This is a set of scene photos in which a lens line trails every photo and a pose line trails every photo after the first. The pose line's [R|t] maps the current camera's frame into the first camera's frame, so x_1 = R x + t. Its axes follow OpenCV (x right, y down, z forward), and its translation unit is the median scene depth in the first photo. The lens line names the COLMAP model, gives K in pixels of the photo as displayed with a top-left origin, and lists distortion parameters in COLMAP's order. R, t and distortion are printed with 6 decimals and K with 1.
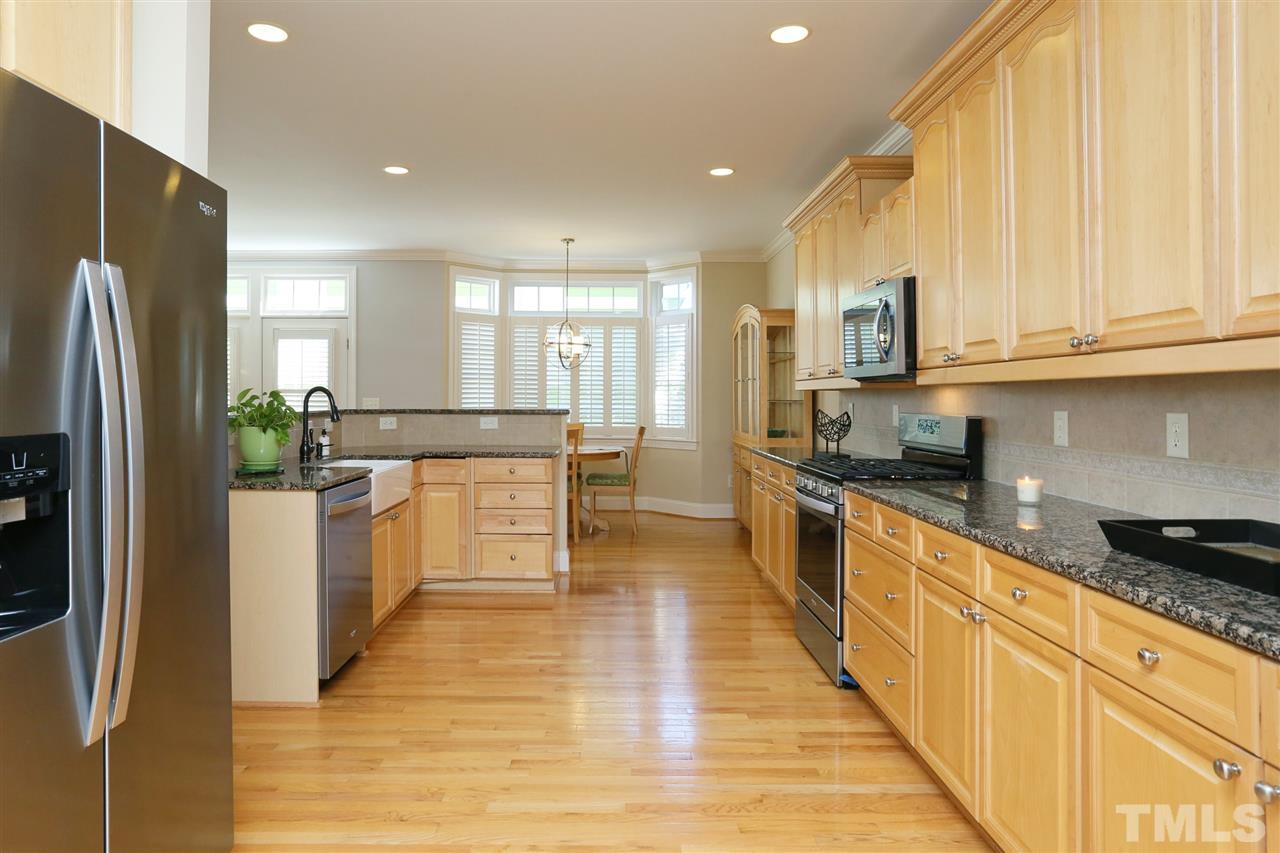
lens RADIAL K [[768.6, 0, 593.4], [0, 768.6, 401.0], [0, 0, 1]] dist [-0.022554, 0.002438]
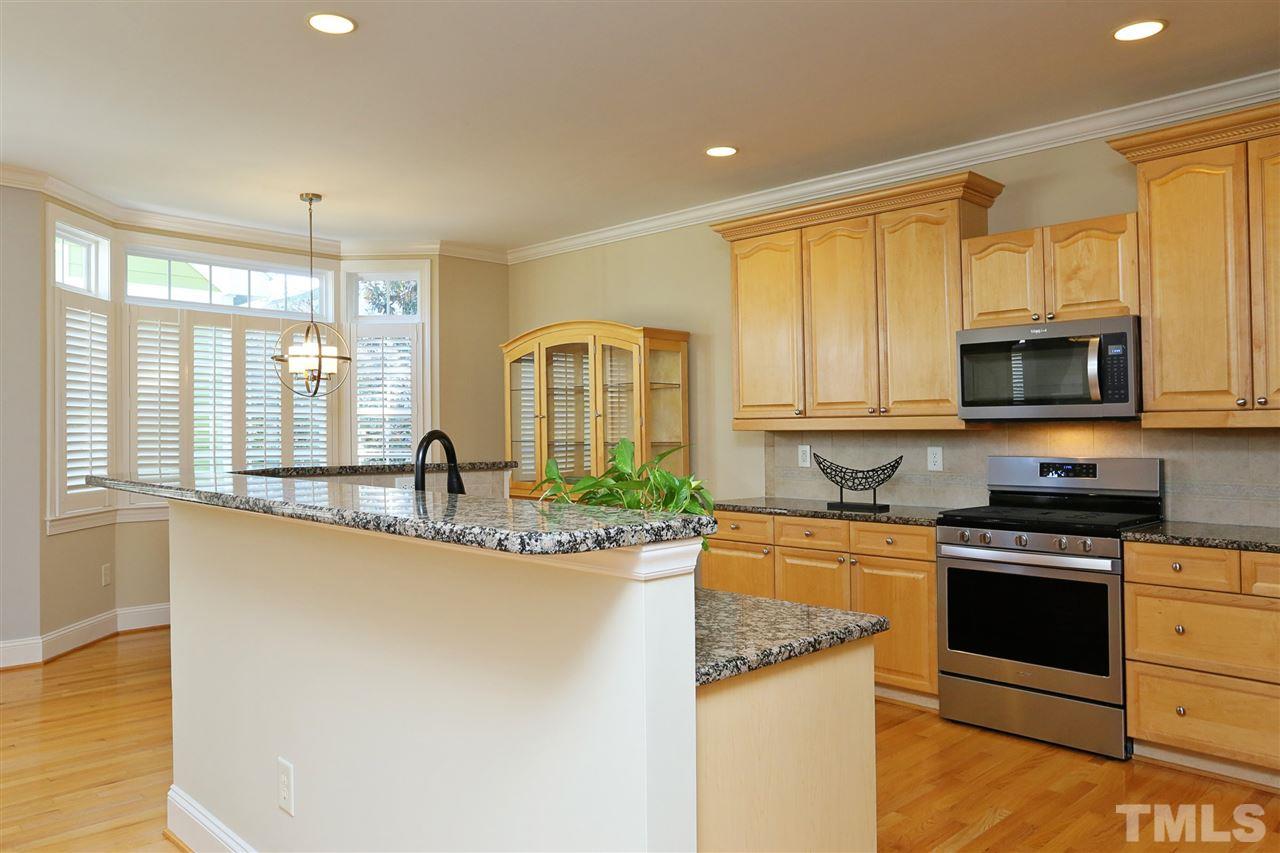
lens RADIAL K [[901.9, 0, 617.4], [0, 901.9, 424.5], [0, 0, 1]] dist [-0.025127, 0.016509]
pose [[0.712874, -0.004049, 0.701281, -0.344690], [0.011715, 0.999913, -0.006135, -0.010226], [-0.701195, 0.012589, 0.712859, 0.264466]]
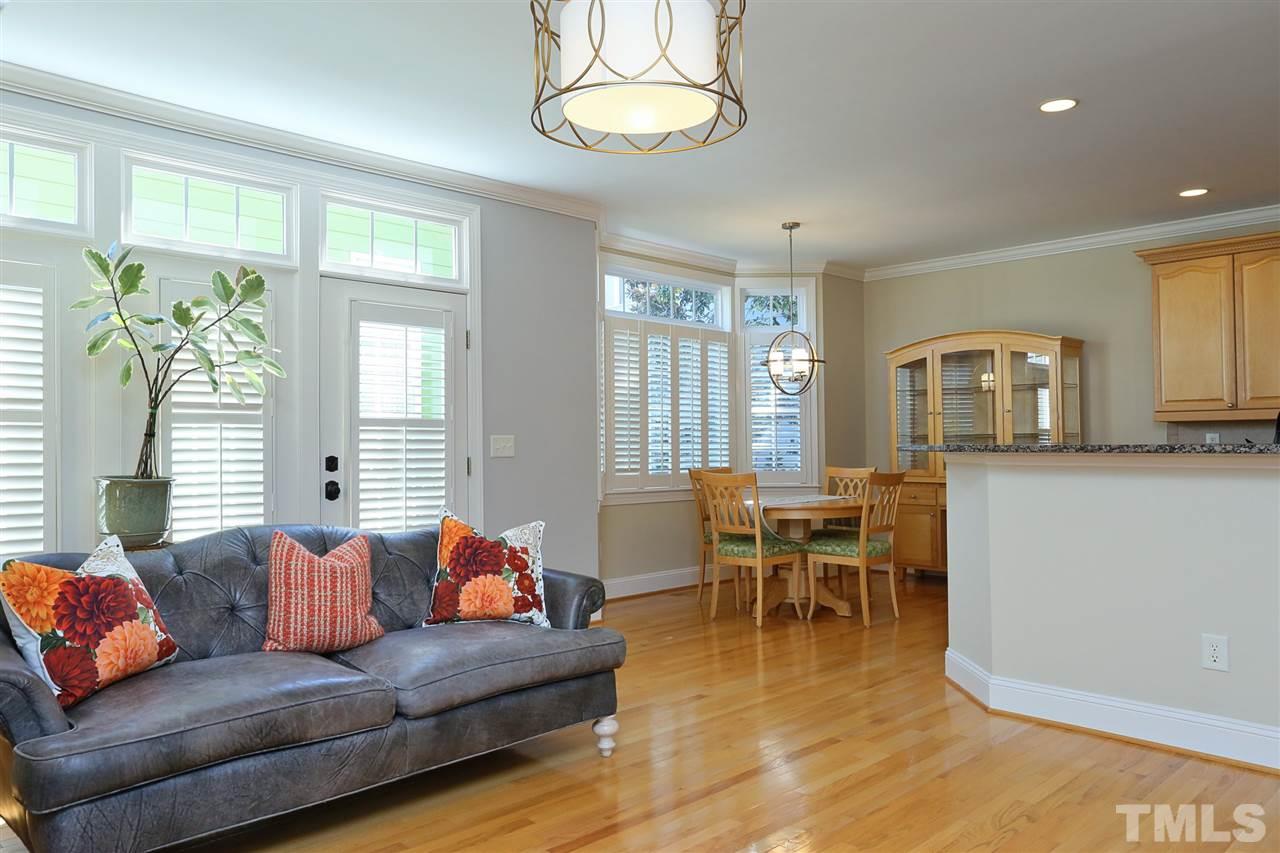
lens RADIAL K [[901.9, 0, 632.5], [0, 901.9, 427.5], [0, 0, 1]] dist [-0.025127, 0.016509]
pose [[0.693849, -0.000519, 0.720120, -0.710172], [0.017055, 0.999731, -0.015713, 0.000817], [-0.719919, 0.023184, 0.693671, 0.463342]]
